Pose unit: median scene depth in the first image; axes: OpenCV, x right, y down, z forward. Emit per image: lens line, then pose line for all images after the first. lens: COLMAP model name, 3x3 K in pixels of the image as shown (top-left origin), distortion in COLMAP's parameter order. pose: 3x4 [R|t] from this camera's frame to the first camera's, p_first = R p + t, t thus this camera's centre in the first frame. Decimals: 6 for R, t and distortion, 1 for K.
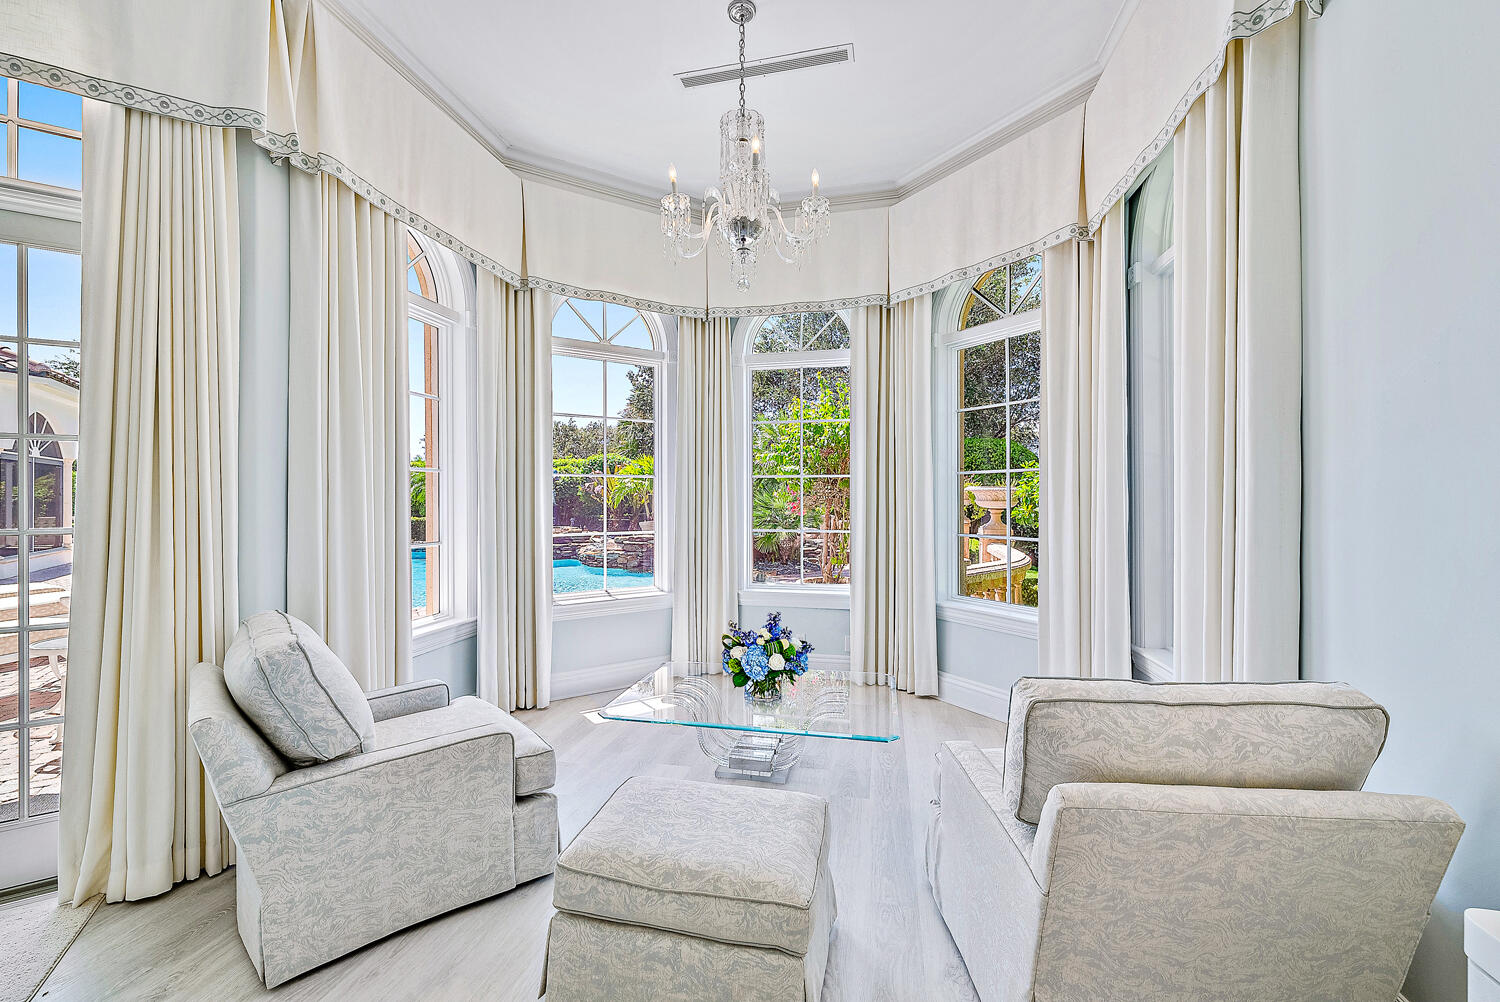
lens RADIAL K [[606.5, 0, 750.0], [0, 606.5, 501.0], [0, 0, 1]] dist [0.000110, -0.000009]
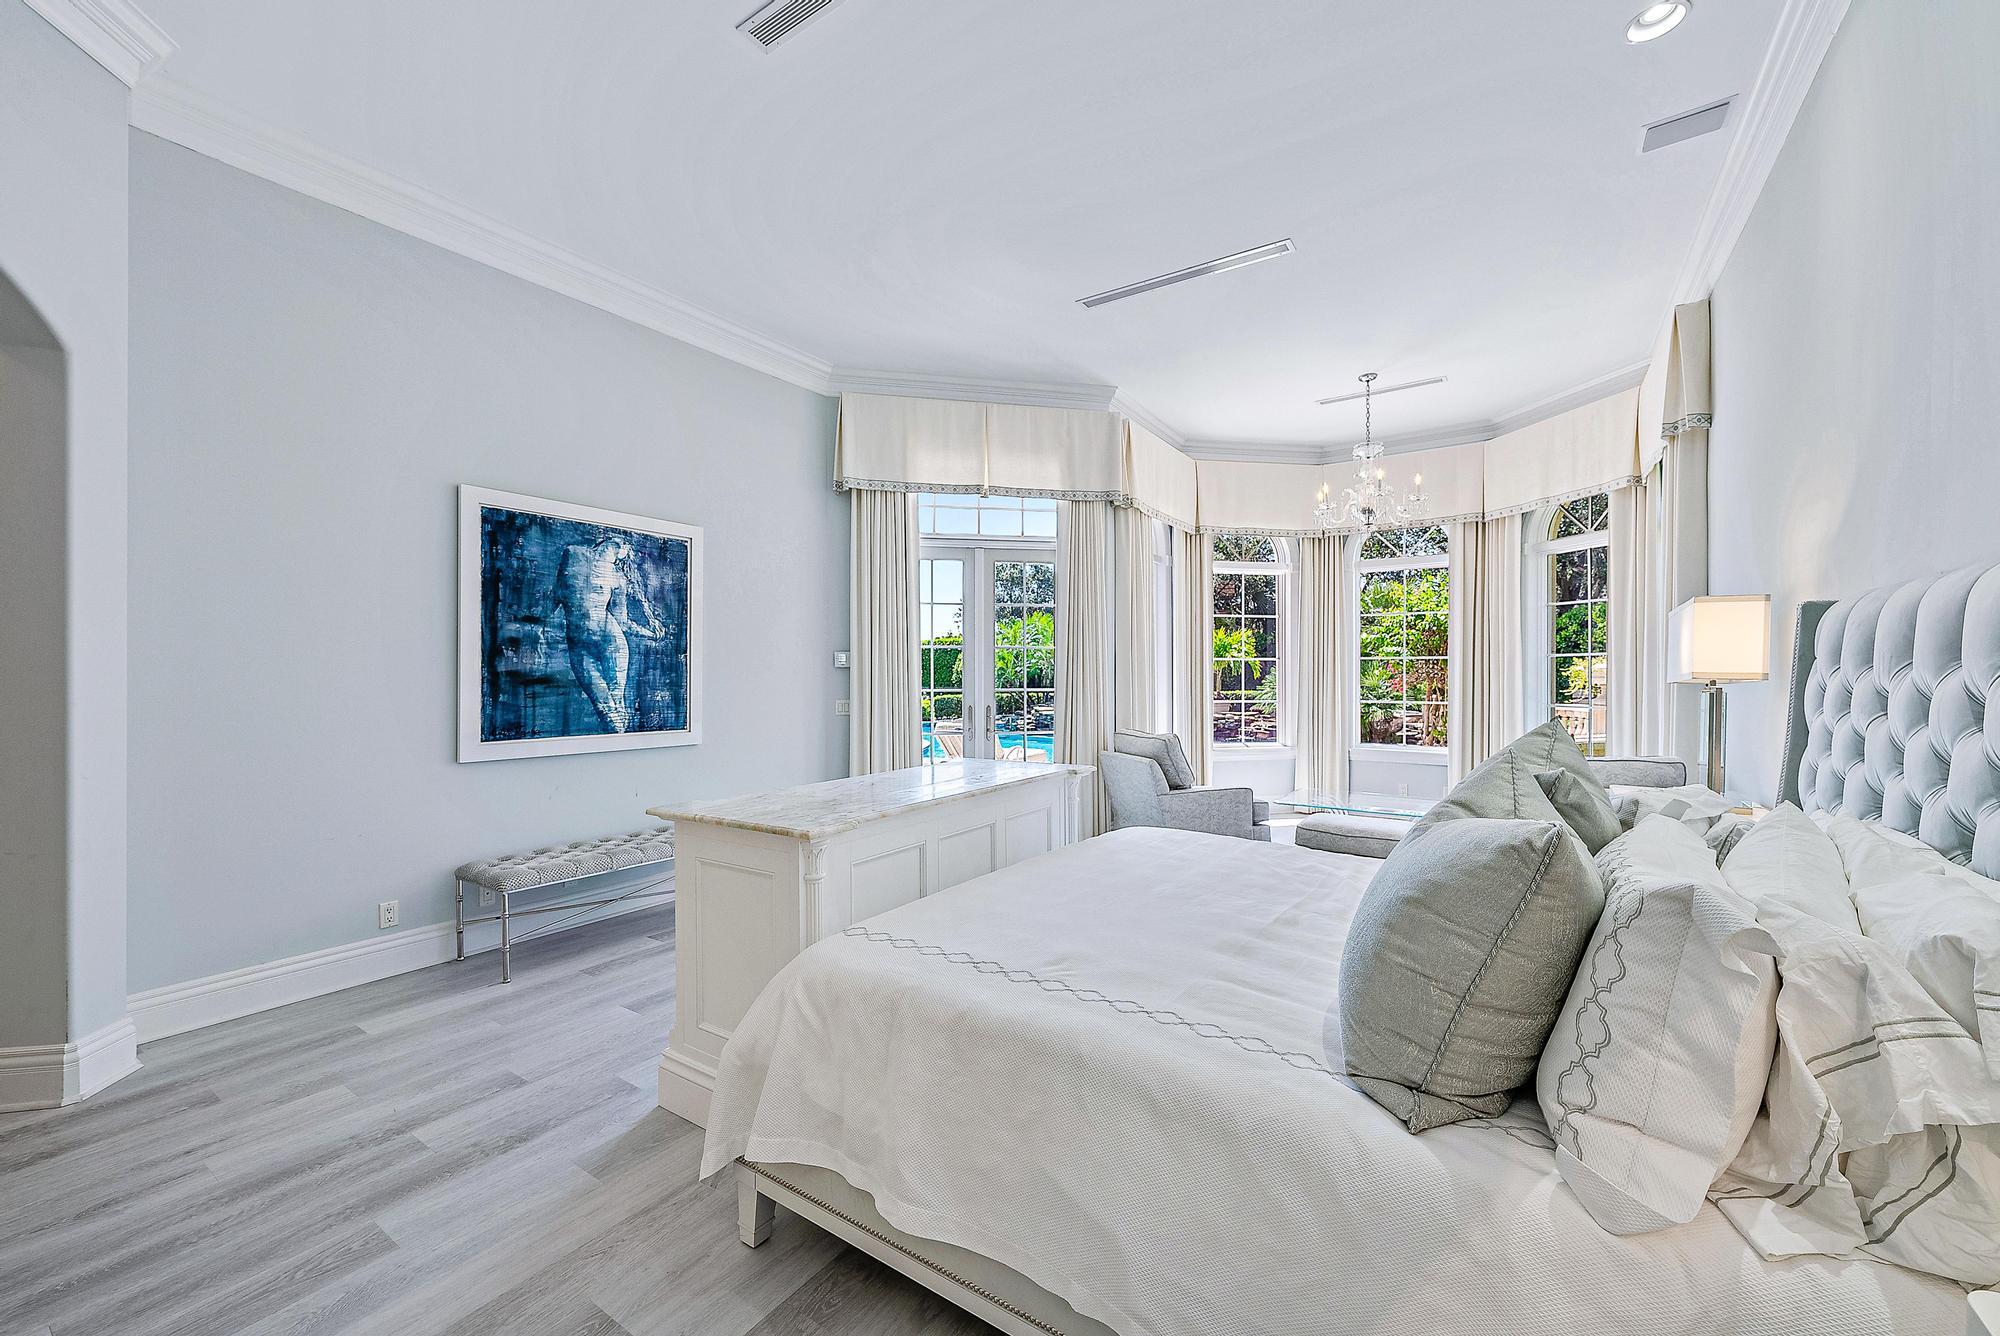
lens RADIAL K [[808.7, 0, 1000.0], [0, 808.7, 668.0], [0, 0, 1]] dist [0.000110, -0.000009]
pose [[0.933353, 0.000645, -0.358960, -0.101407], [-0.005505, 0.999906, -0.012519, 0.002794], [0.358919, 0.013660, 0.933269, -0.903421]]
